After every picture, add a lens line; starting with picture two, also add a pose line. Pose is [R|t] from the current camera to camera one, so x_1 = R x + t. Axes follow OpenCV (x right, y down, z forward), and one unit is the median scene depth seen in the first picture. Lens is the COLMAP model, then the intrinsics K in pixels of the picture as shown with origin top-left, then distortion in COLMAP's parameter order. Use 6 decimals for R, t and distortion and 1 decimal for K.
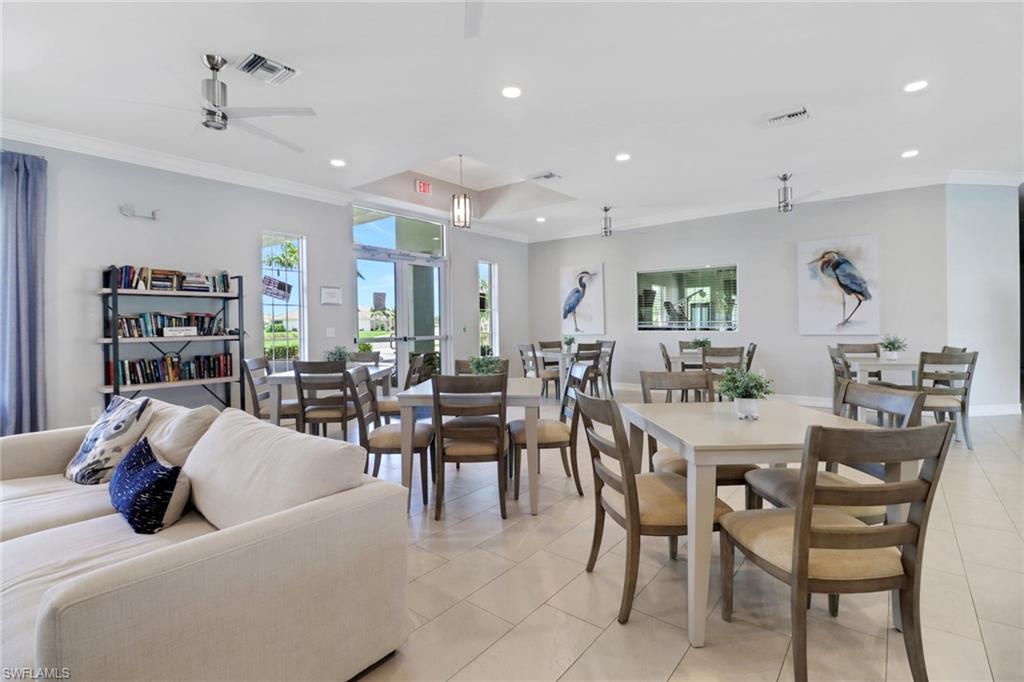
lens RADIAL K [[471.7, 0, 514.4], [0, 471.7, 324.3], [0, 0, 1]] dist [0.036182, -0.014162]
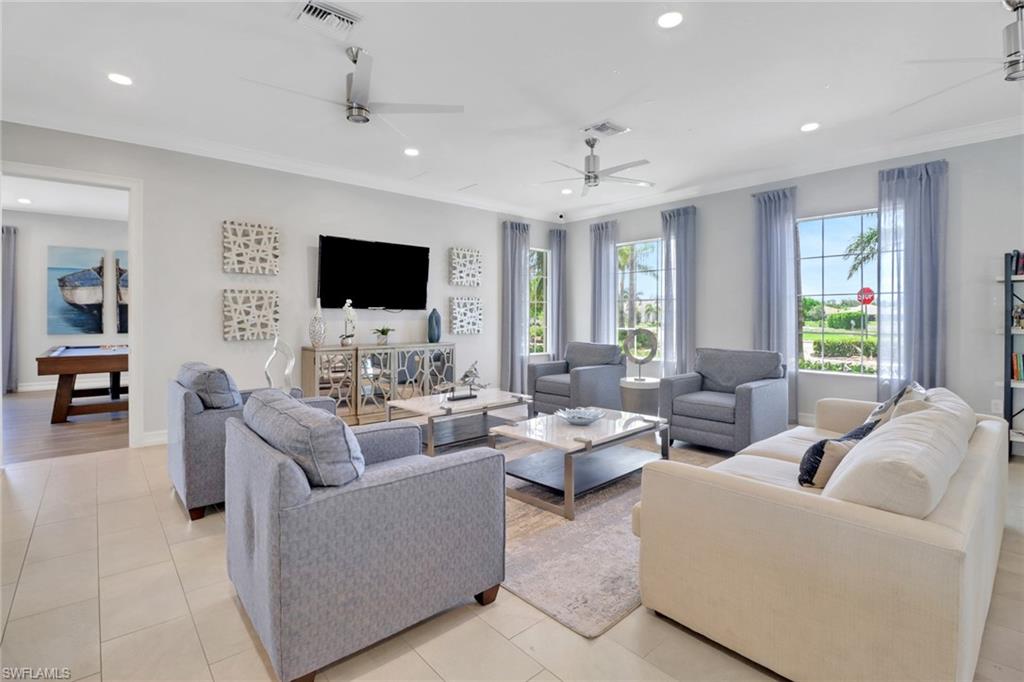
lens RADIAL K [[483.9, 0, 511.0], [0, 483.9, 317.2], [0, 0, 1]] dist [-0.000372, -0.032918]
pose [[-0.166250, 0.009656, -0.986036, 0.237796], [-0.012540, 0.999850, 0.011906, 0.008241], [0.986004, 0.014344, -0.166104, 0.227854]]
